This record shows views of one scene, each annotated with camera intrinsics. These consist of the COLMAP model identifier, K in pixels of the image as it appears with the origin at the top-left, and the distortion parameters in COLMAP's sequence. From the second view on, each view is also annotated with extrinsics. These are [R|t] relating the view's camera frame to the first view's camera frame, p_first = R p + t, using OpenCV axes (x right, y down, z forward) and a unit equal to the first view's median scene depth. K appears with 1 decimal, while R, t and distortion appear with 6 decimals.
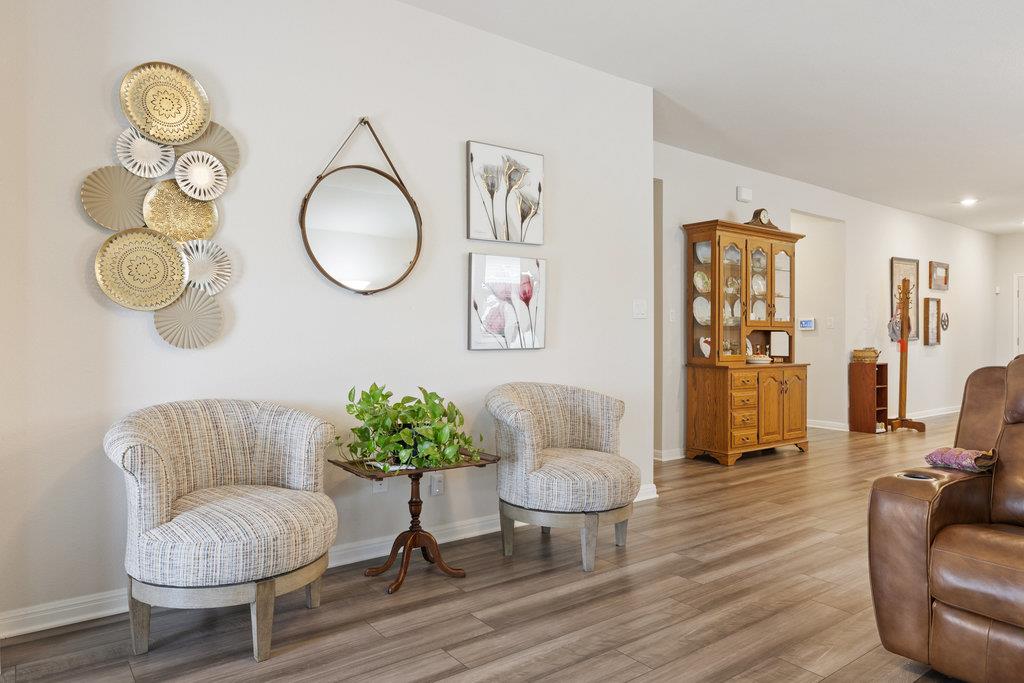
lens RADIAL K [[662.5, 0, 506.2], [0, 662.5, 333.5], [0, 0, 1]] dist [-0.002313, -0.001019]
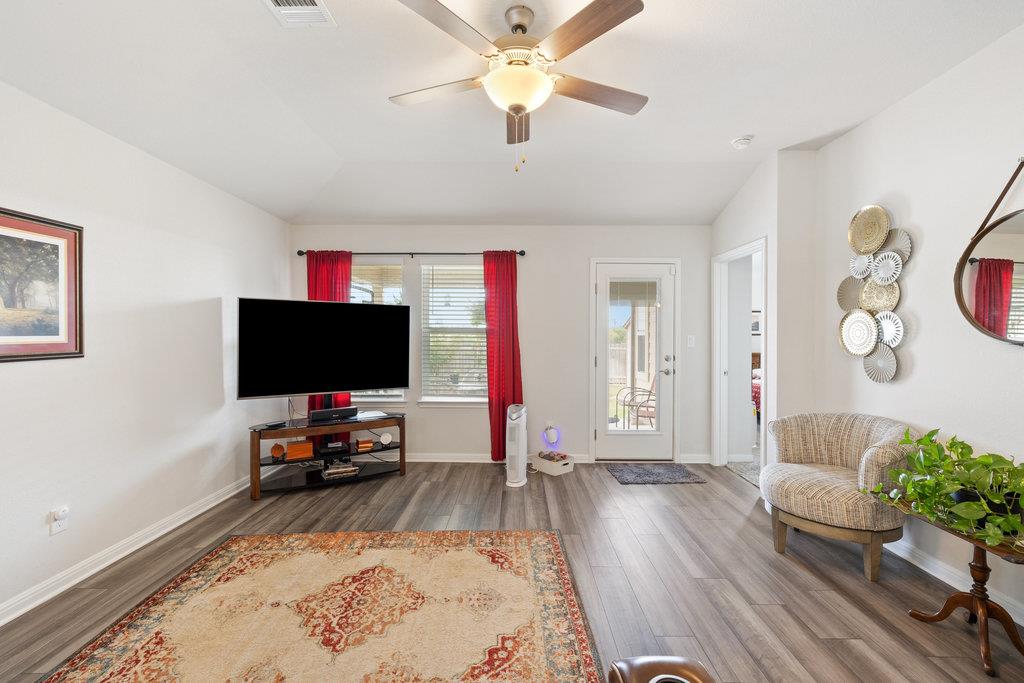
lens RADIAL K [[432.7, 0, 515.9], [0, 432.7, 336.4], [0, 0, 1]] dist [0.001974, -0.000107]
pose [[-0.598244, -0.008984, -0.801263, 0.627998], [-0.007944, 0.999955, -0.005281, -0.054841], [0.801274, 0.003206, -0.598288, 0.692629]]
